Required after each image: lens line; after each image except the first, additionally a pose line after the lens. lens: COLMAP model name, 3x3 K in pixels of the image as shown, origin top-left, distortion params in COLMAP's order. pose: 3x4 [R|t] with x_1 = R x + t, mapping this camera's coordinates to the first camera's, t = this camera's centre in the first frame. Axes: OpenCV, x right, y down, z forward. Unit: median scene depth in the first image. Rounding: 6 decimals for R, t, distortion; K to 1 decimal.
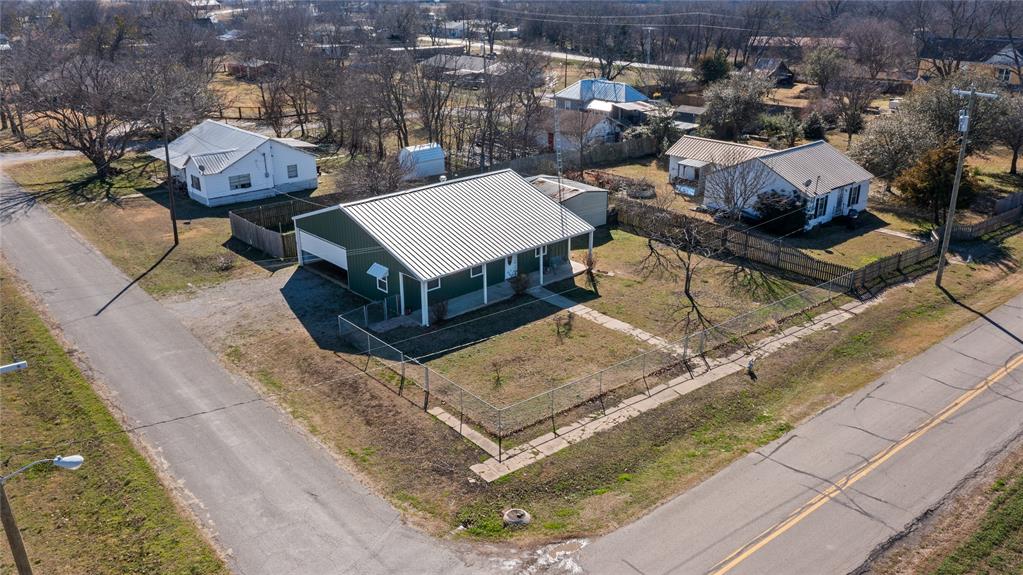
lens RADIAL K [[810.5, 0, 507.7], [0, 810.5, 286.6], [0, 0, 1]] dist [-0.021124, -0.004223]
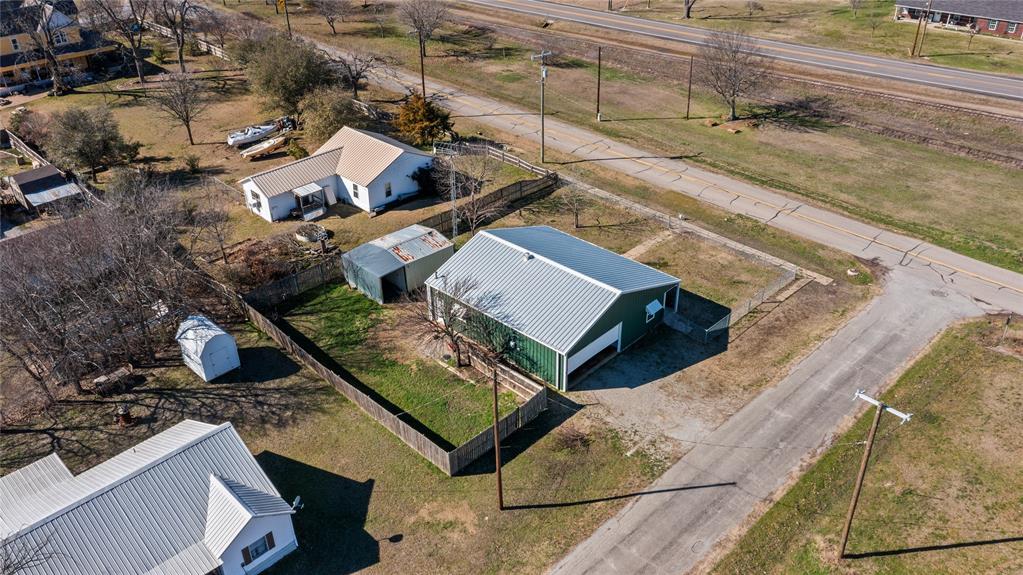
lens RADIAL K [[810.5, 0, 510.4], [0, 810.5, 286.9], [0, 0, 1]] dist [-0.021124, -0.004223]
pose [[-0.074986, -0.513792, 0.854632, -1.336851], [0.365519, 0.783231, 0.502937, -0.846030], [-0.927778, 0.350097, 0.129069, 1.119805]]
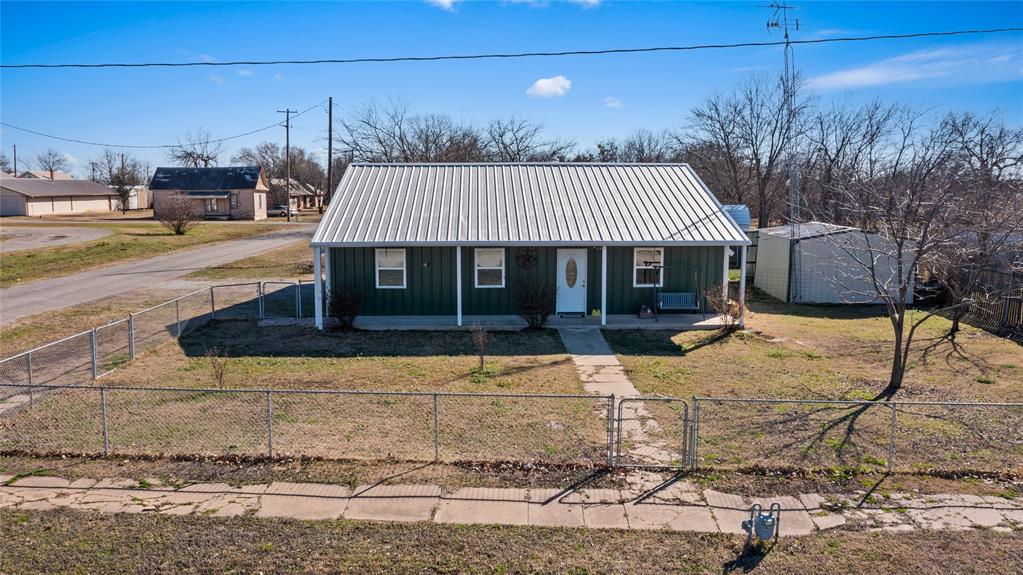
lens RADIAL K [[810.5, 0, 511.4], [0, 810.5, 286.4], [0, 0, 1]] dist [-0.021124, -0.004223]
pose [[0.760363, 0.090212, -0.643203, 0.382450], [-0.238617, 0.959853, -0.147459, 0.075336], [0.604077, 0.265602, 0.751363, 0.672986]]
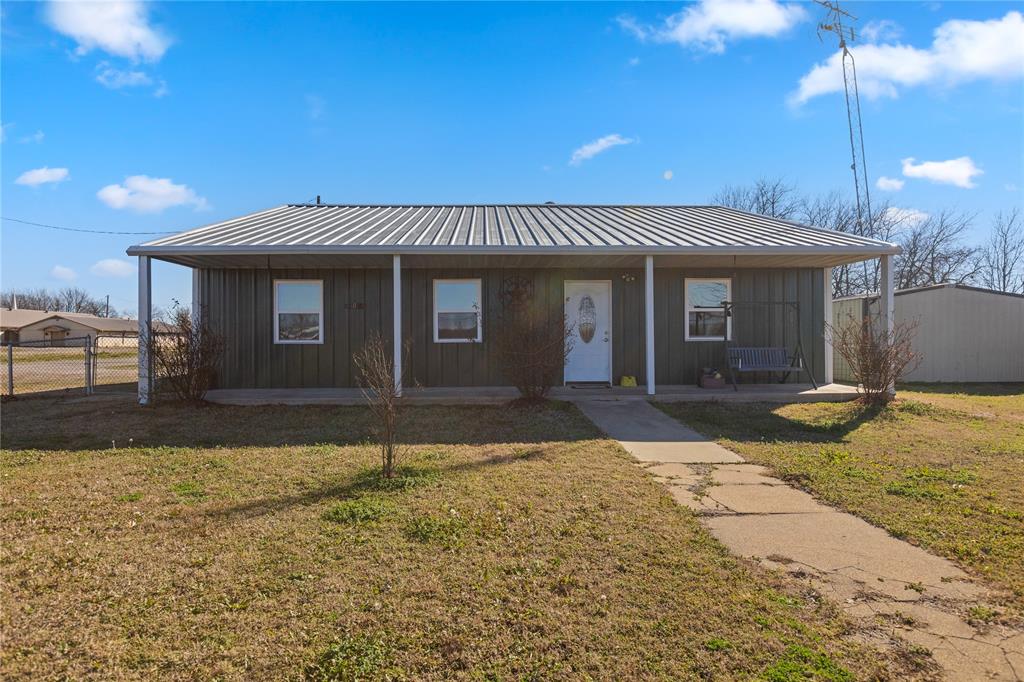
lens RADIAL K [[567.7, 0, 509.2], [0, 567.7, 342.8], [0, 0, 1]] dist [0.001196, 0.000519]
pose [[0.759430, -0.000422, -0.650589, 0.162525], [-0.229713, 0.935417, -0.268750, 0.055929], [0.608685, 0.353545, 0.710287, 0.956353]]
